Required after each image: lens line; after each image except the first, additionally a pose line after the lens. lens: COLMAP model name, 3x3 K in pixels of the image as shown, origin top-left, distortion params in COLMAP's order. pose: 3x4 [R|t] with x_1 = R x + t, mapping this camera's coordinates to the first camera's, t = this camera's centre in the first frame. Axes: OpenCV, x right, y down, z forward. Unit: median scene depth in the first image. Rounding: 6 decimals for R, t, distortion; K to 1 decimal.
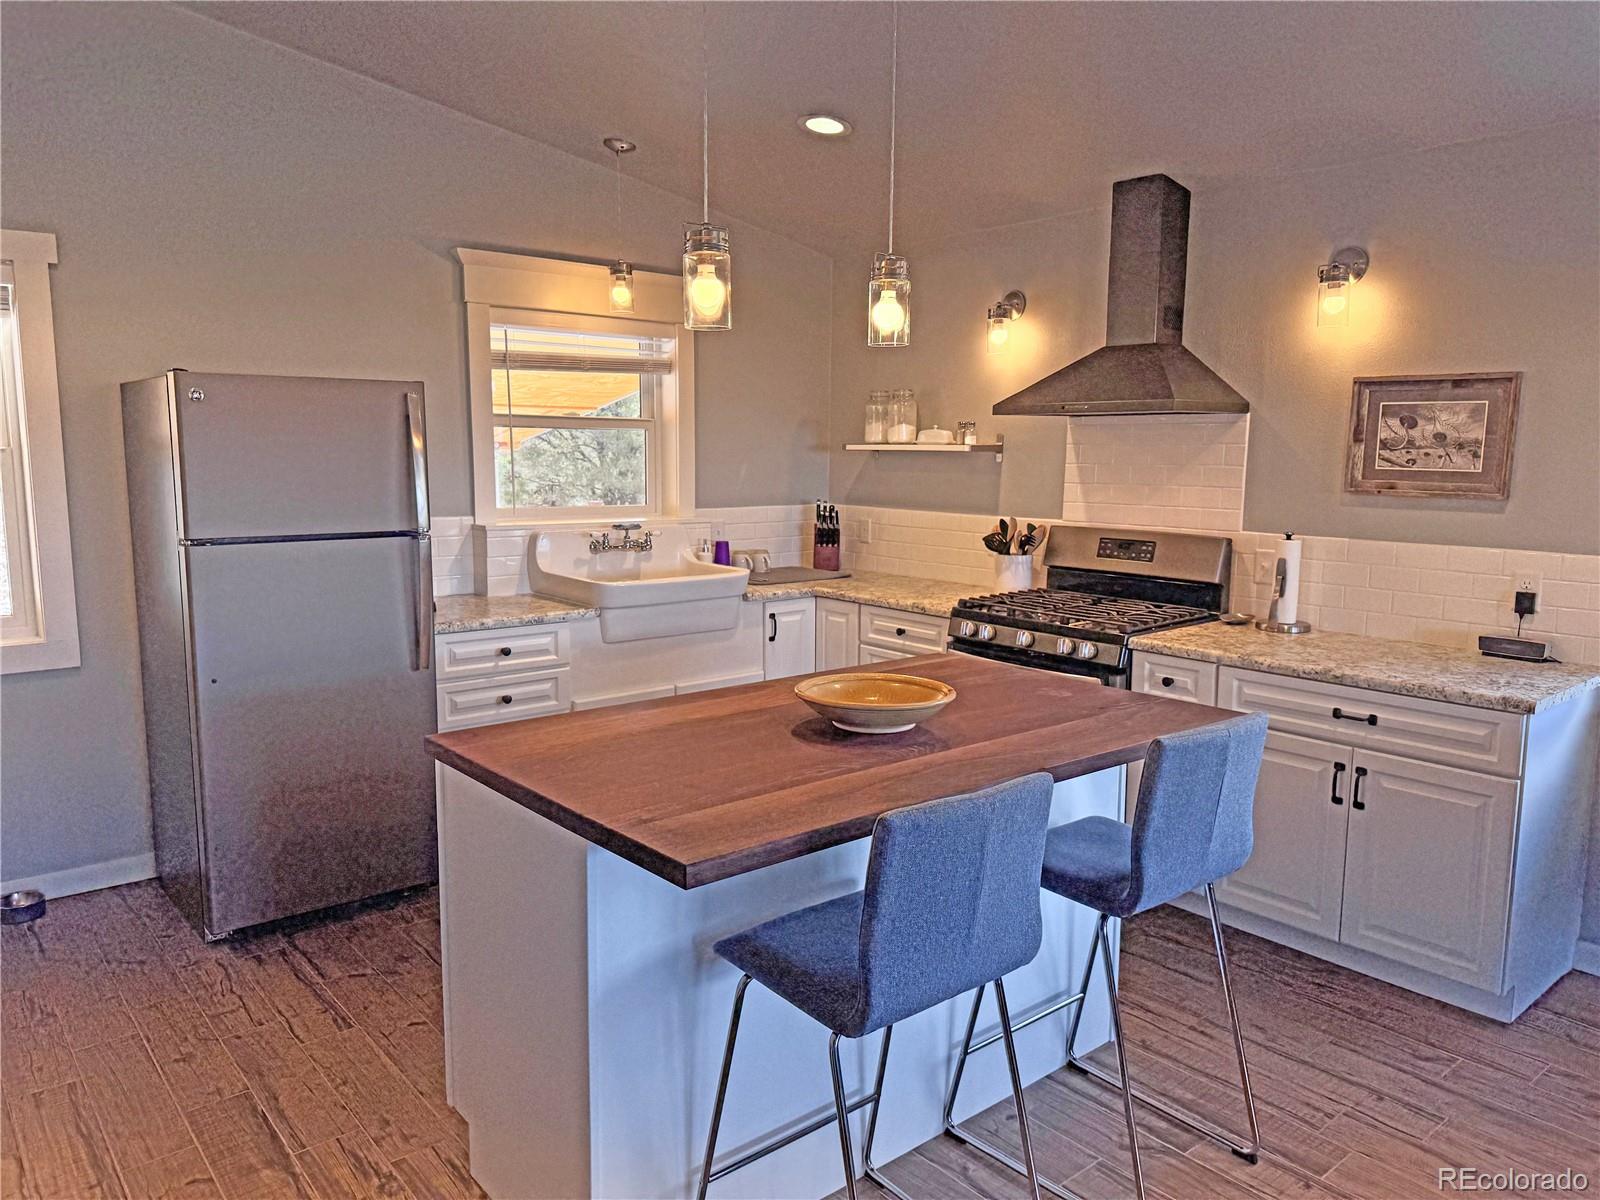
lens RADIAL K [[1132.4, 0, 776.1], [0, 1132.4, 614.7], [0, 0, 1]] dist [0.058198, -0.061855]
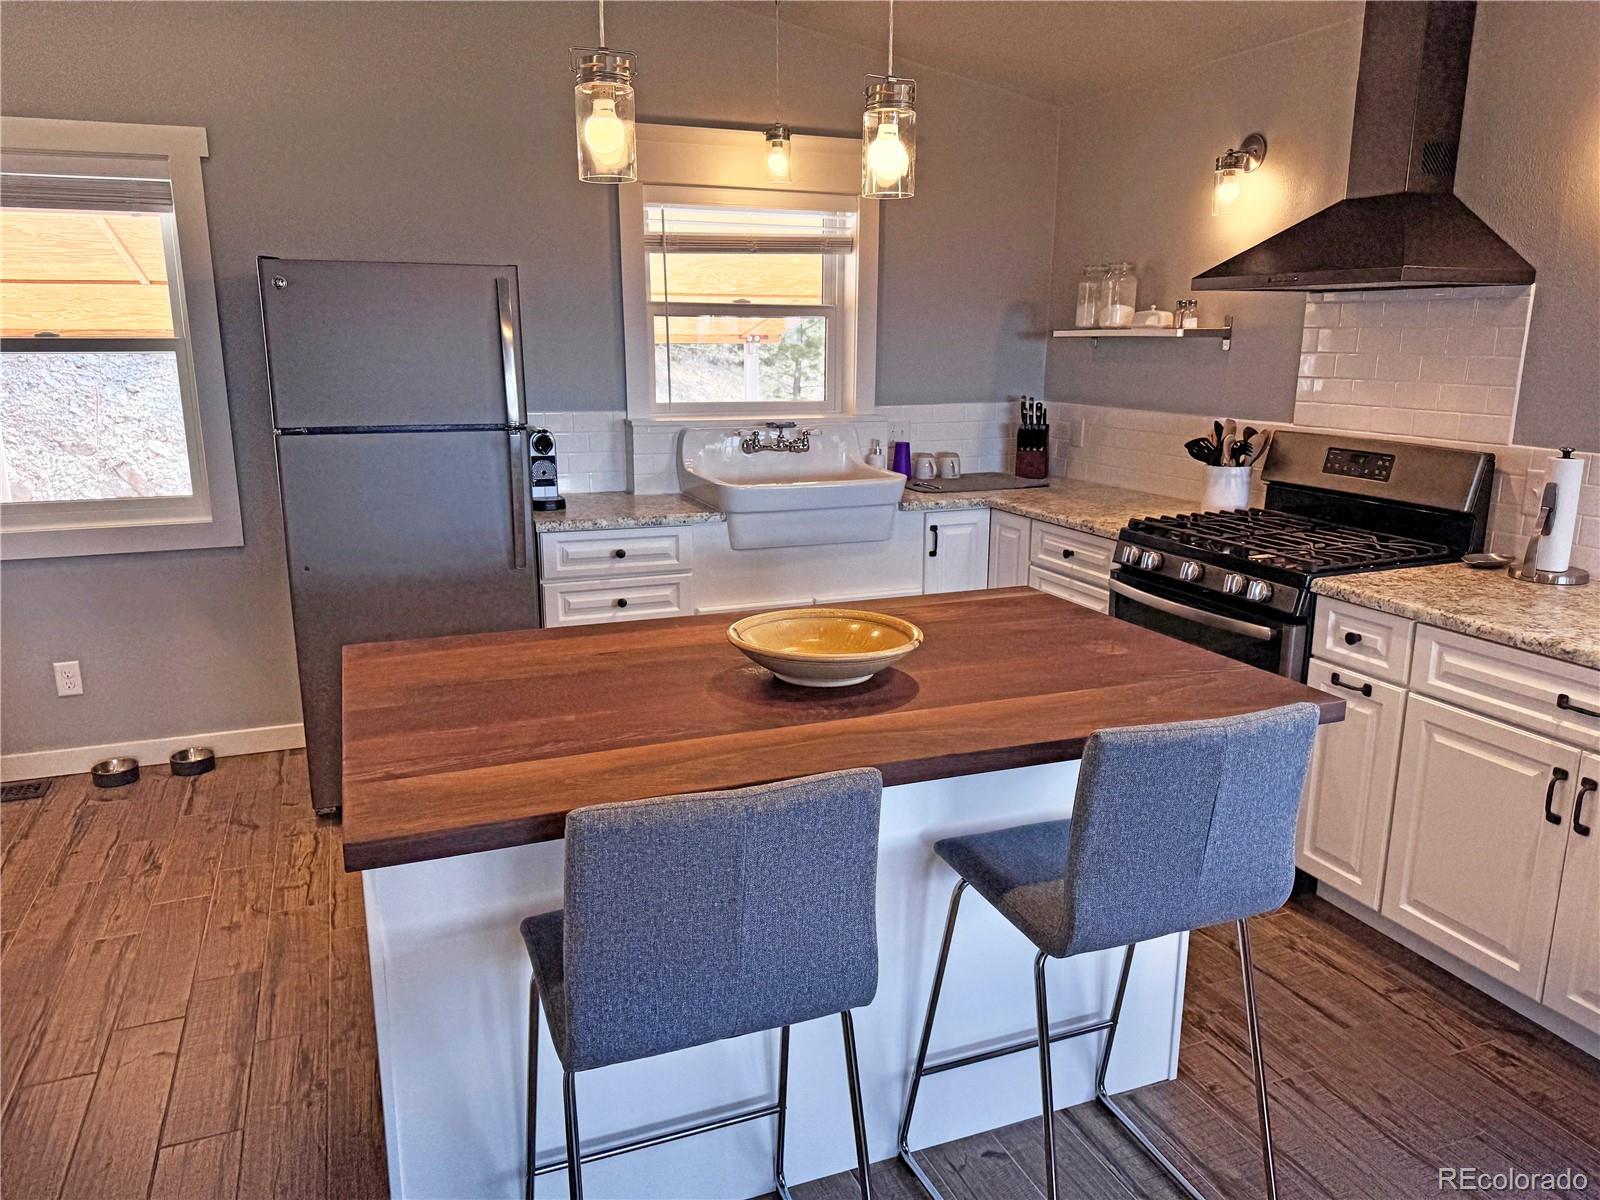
lens RADIAL K [[1132.4, 0, 757.0], [0, 1132.4, 620.1], [0, 0, 1]] dist [0.058198, -0.061855]
pose [[0.951590, 0.069793, -0.299340, 0.158994], [-0.041268, 0.994072, 0.100586, -0.012657], [0.304586, -0.083364, 0.948830, 0.115731]]
